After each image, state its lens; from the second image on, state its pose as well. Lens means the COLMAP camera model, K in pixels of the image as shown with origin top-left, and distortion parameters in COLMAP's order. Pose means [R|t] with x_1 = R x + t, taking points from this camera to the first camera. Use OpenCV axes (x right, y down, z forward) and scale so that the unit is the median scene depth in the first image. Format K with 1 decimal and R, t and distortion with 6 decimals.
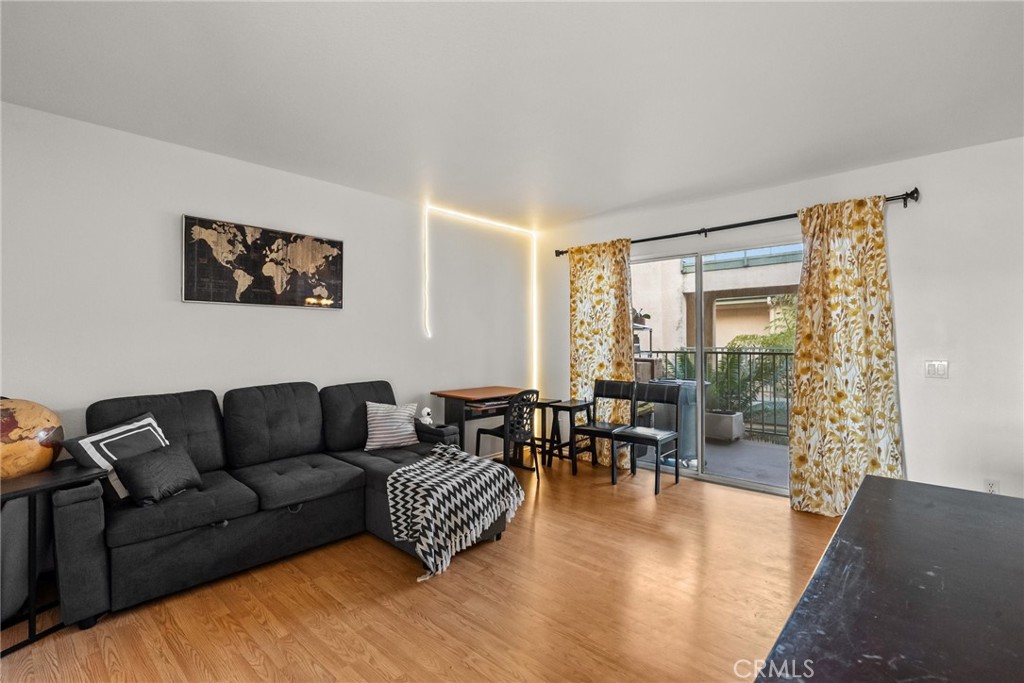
lens RADIAL K [[473.0, 0, 511.9], [0, 473.0, 343.2], [0, 0, 1]] dist [-0.002552, 0.000831]
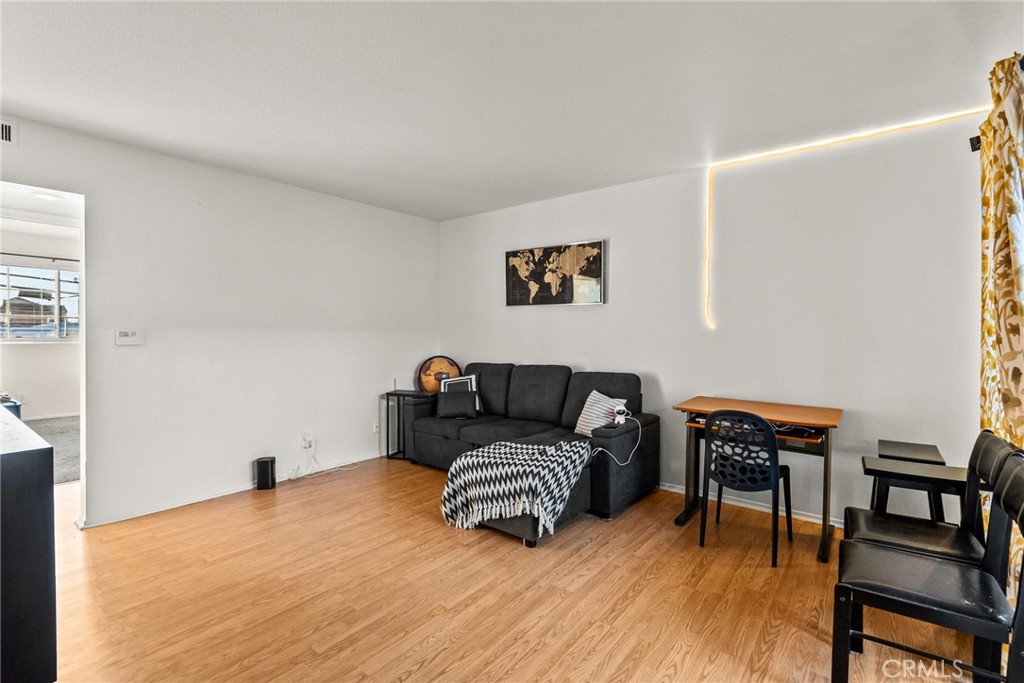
lens RADIAL K [[463.6, 0, 513.3], [0, 463.6, 345.6], [0, 0, 1]] dist [-0.003417, 0.000420]
pose [[0.088429, 0.035035, -0.995466, 0.801128], [-0.011272, 0.999352, 0.034170, -0.009750], [0.996019, 0.008199, 0.088767, 0.822237]]
